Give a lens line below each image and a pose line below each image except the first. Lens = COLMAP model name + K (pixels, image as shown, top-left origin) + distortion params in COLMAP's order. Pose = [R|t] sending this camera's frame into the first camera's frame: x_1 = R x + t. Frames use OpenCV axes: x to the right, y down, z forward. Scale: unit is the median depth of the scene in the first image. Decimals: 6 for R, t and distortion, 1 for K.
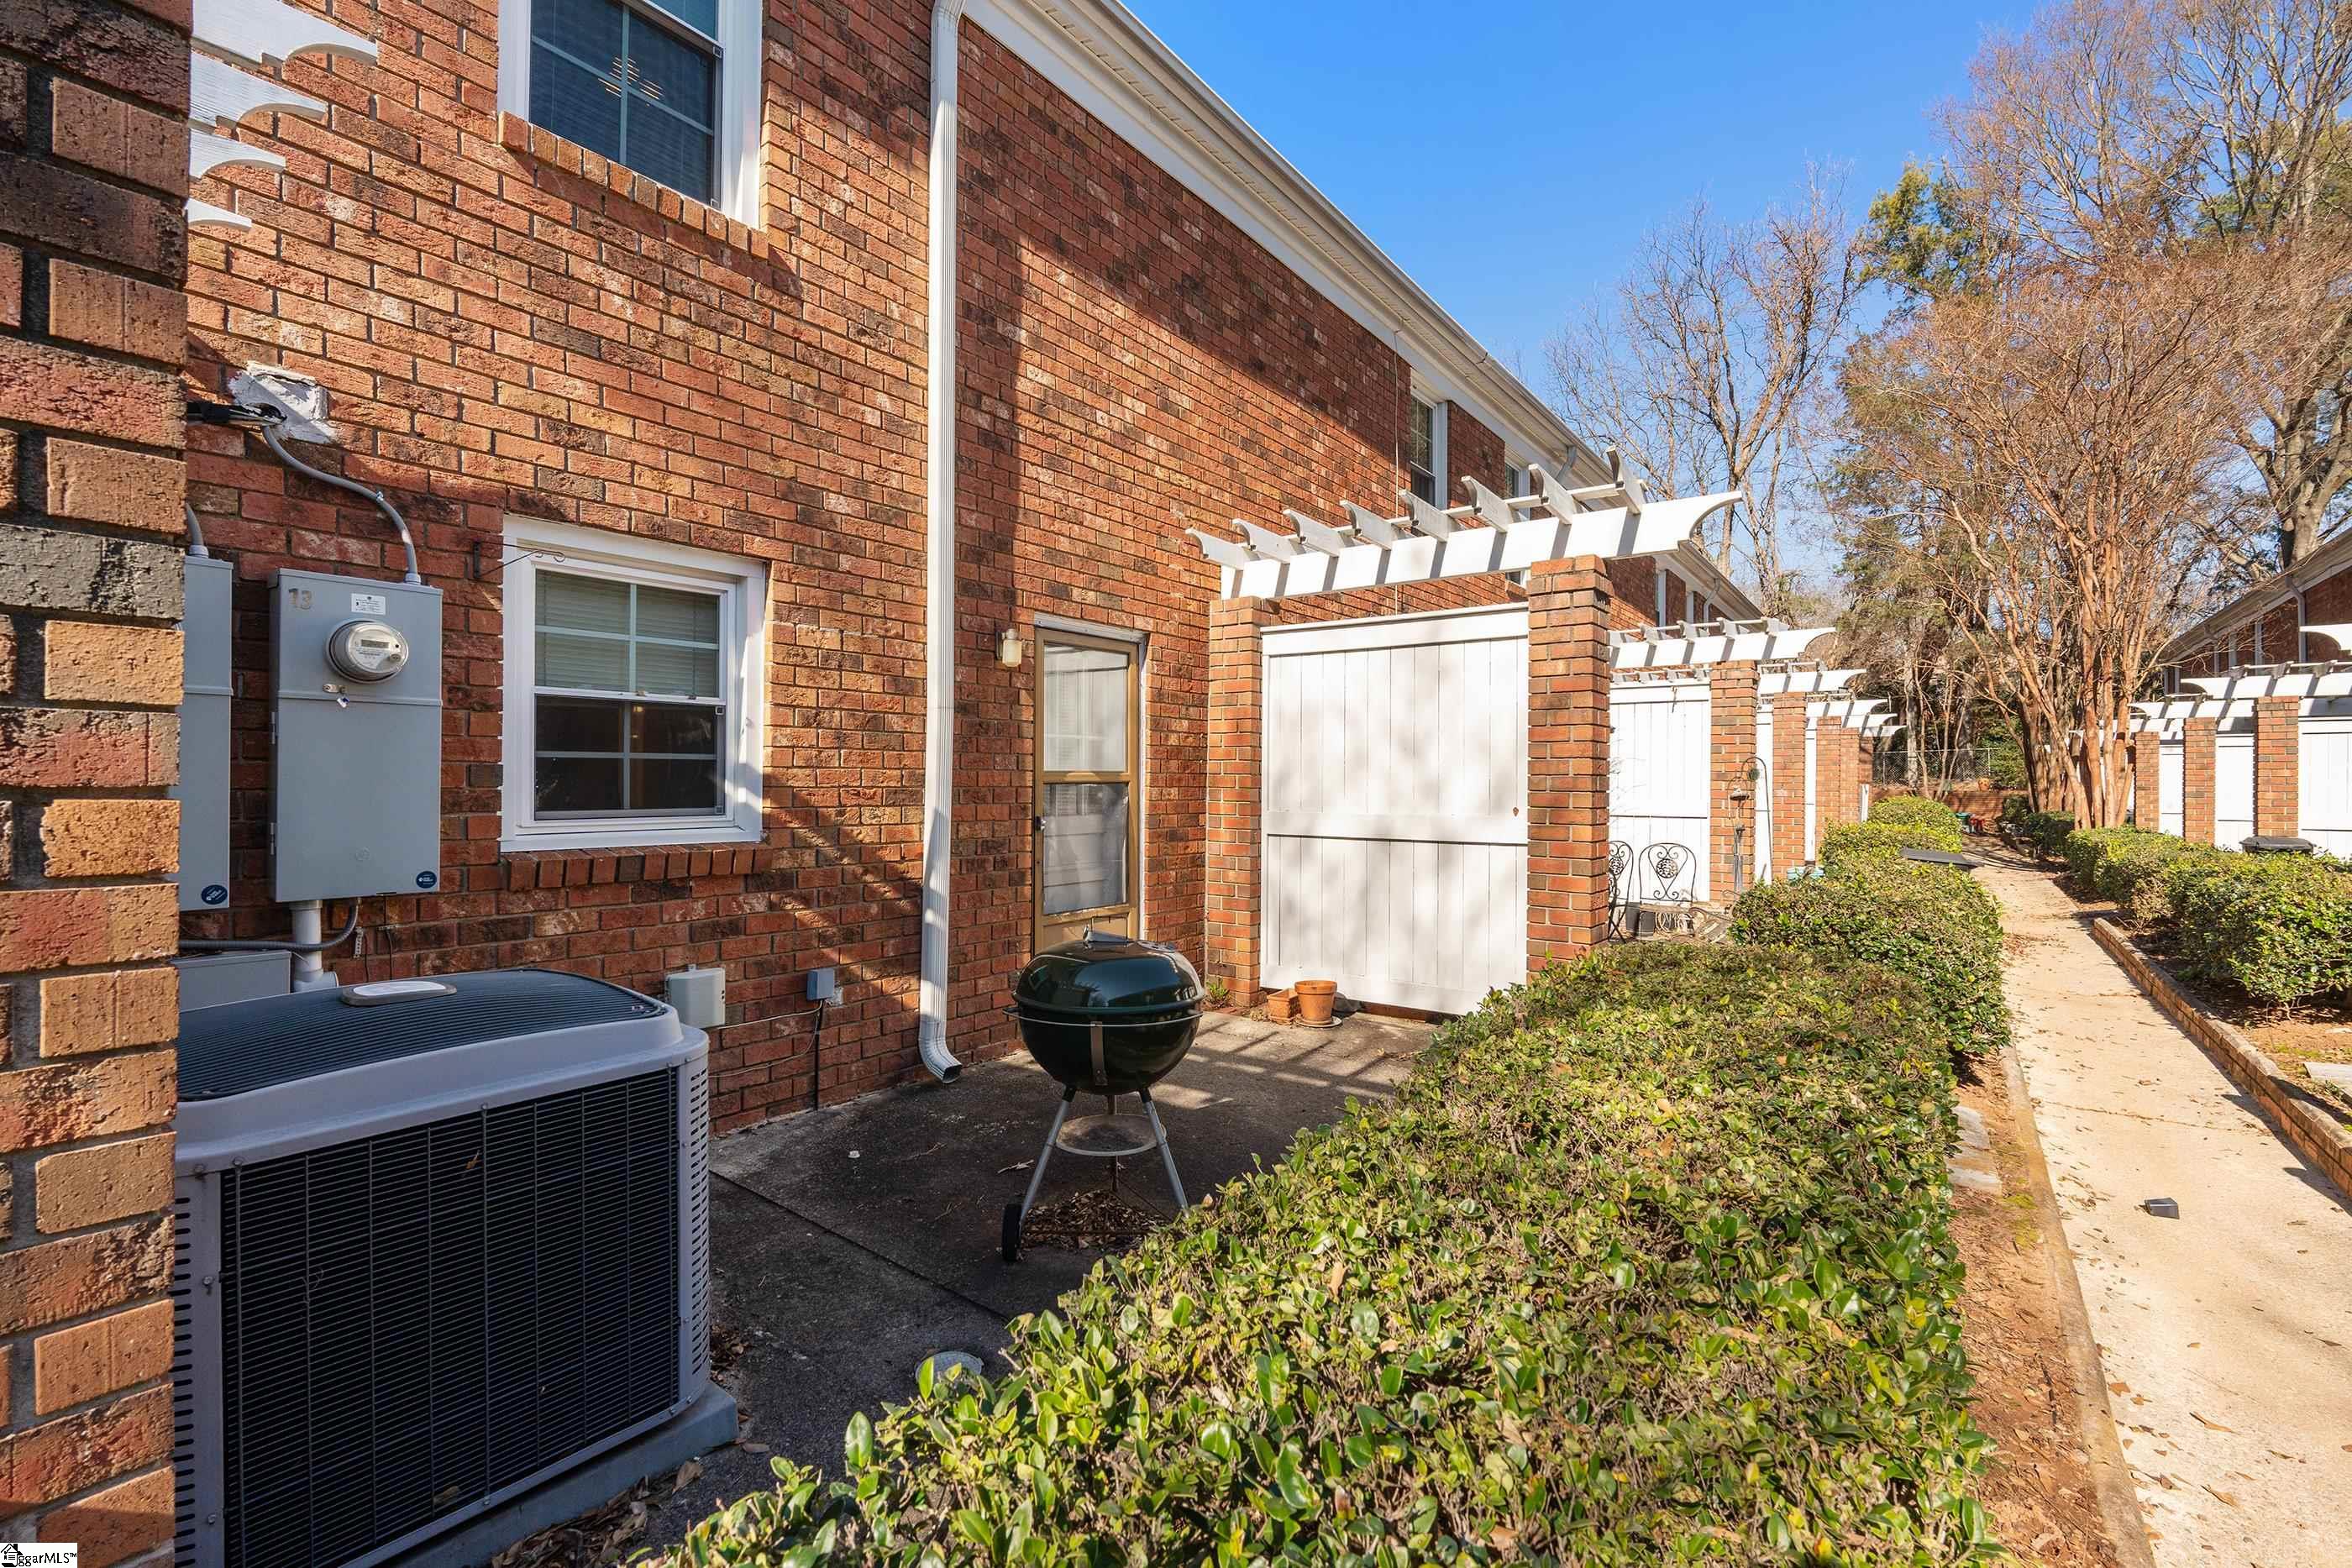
lens RADIAL K [[1010.6, 0, 1167.4], [0, 1010.6, 780.8], [0, 0, 1]] dist [-0.003529, 0.000385]
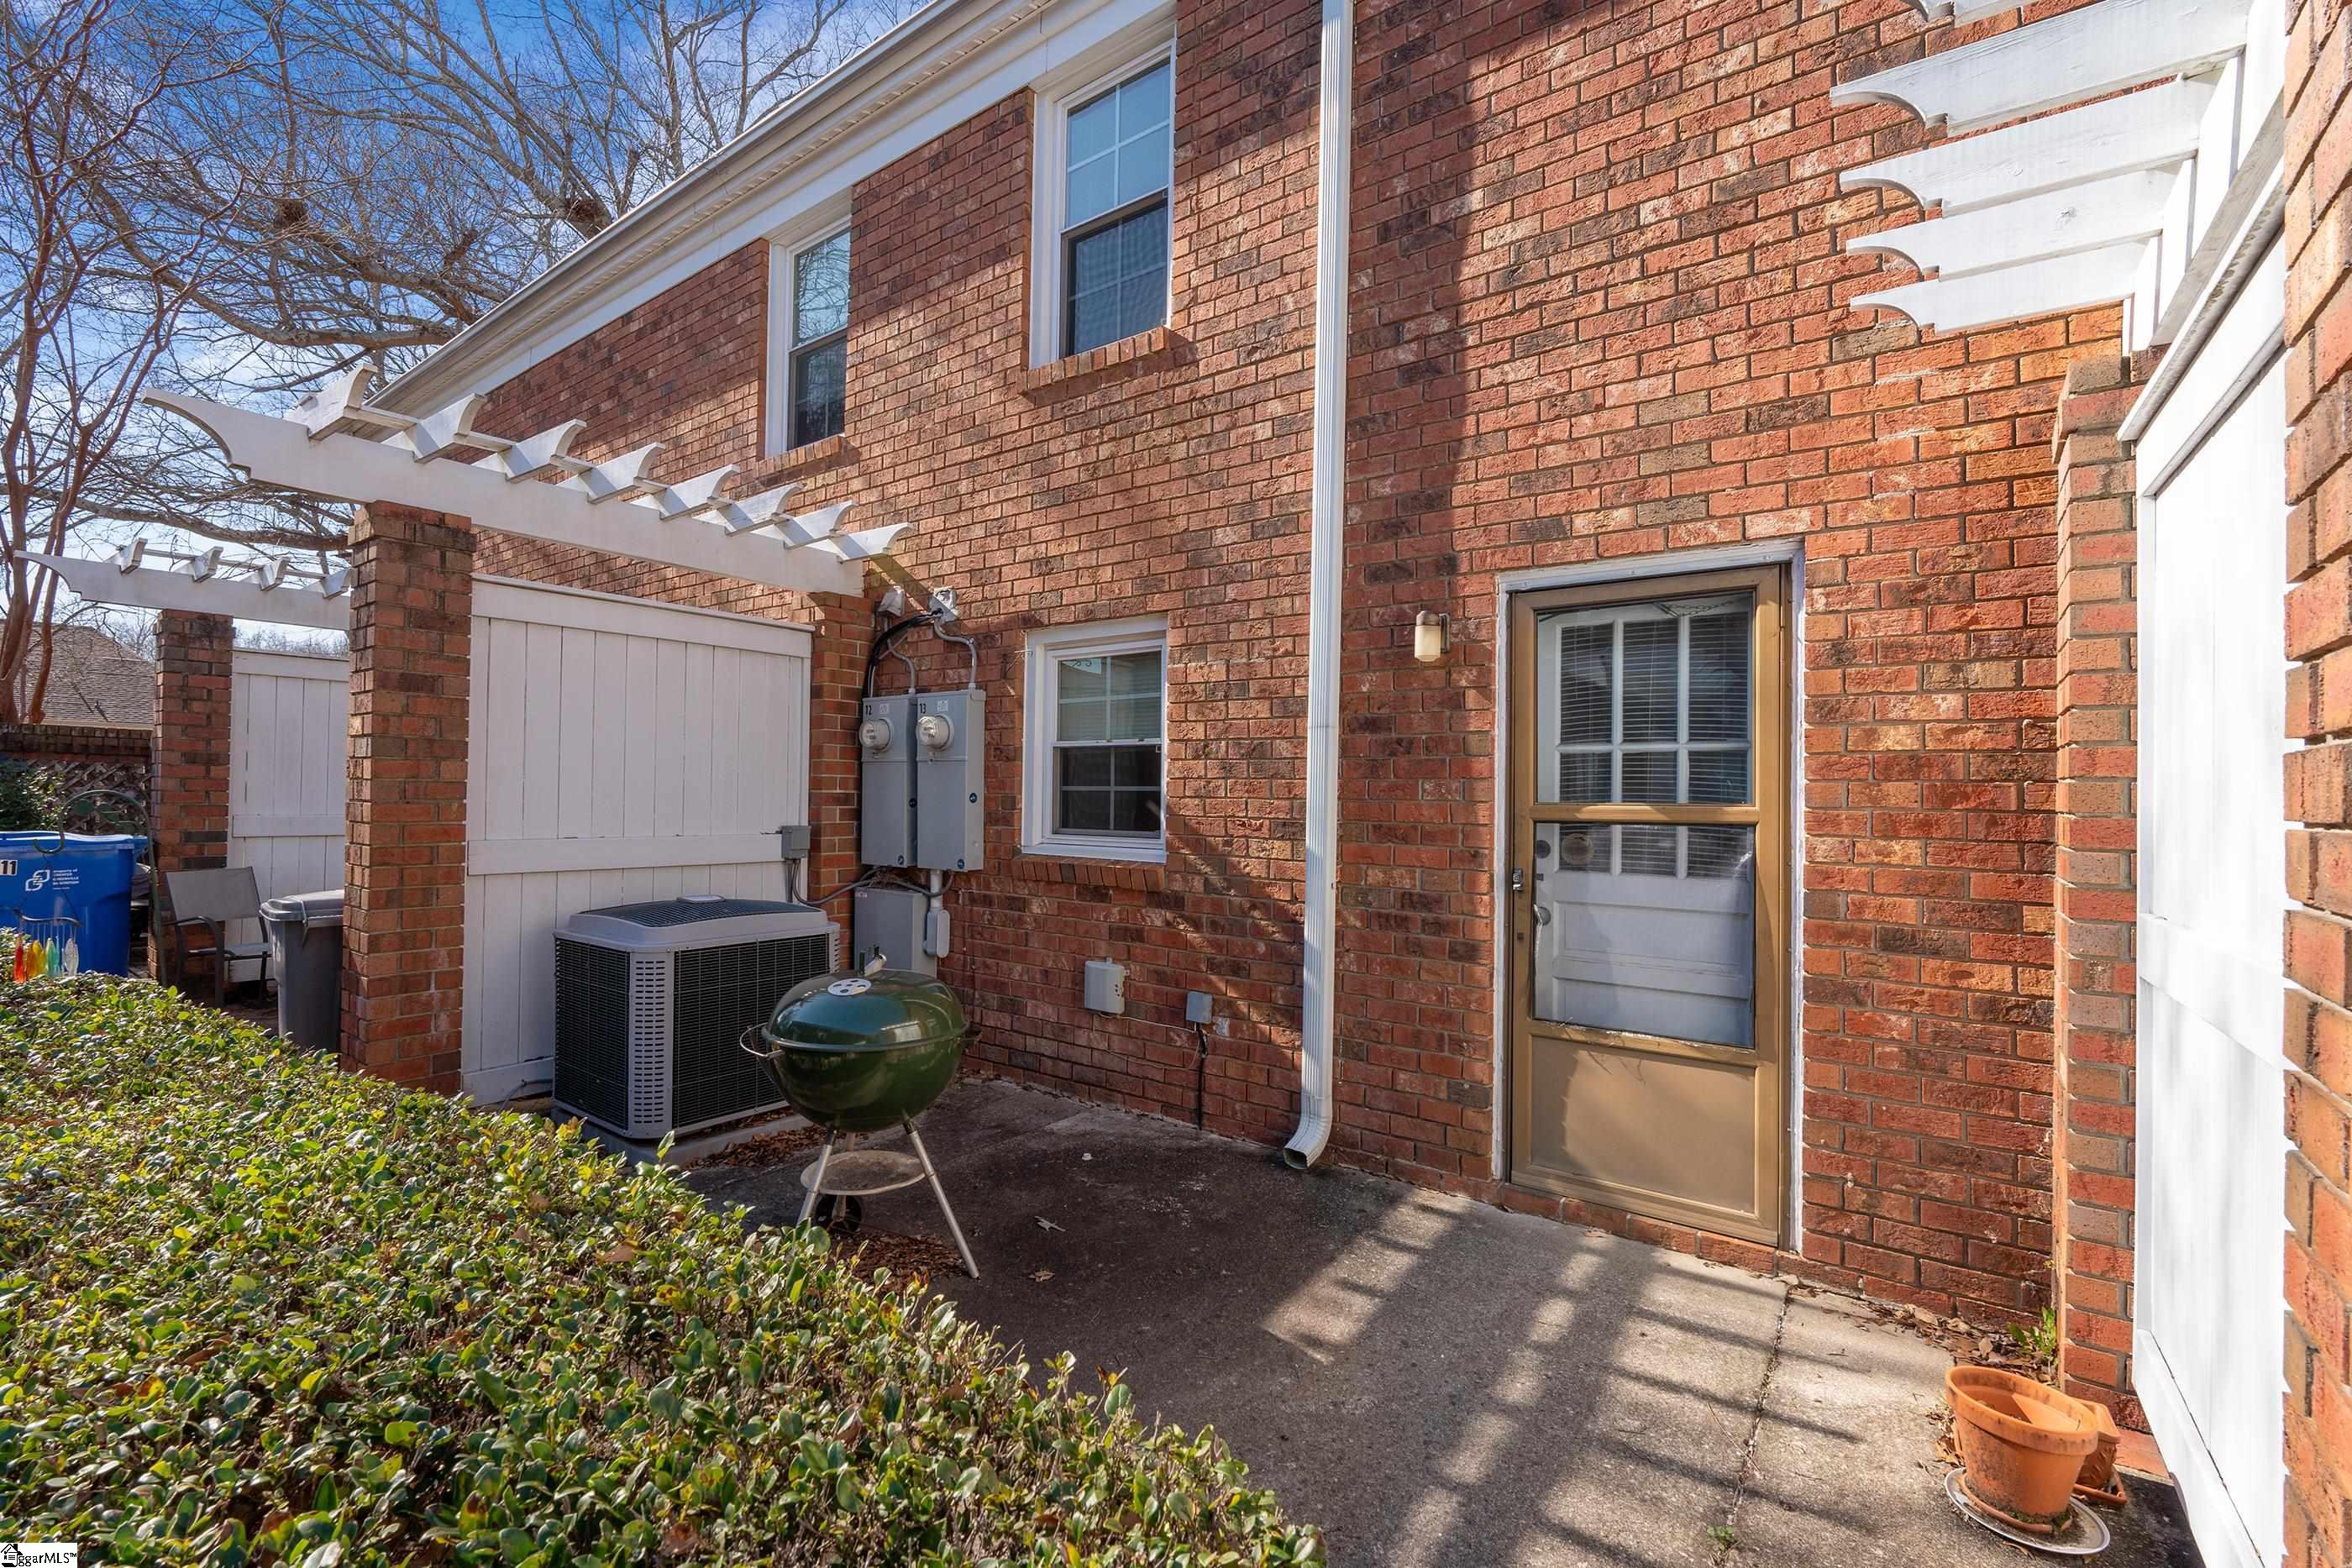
lens RADIAL K [[1010.6, 0, 1165.4], [0, 1010.6, 786.4], [0, 0, 1]] dist [-0.003529, 0.000385]
pose [[0.017304, -0.017104, -0.999704, 0.657976], [-0.017509, 0.999695, -0.017407, -0.005649], [0.999697, 0.017805, 0.016999, 0.898480]]
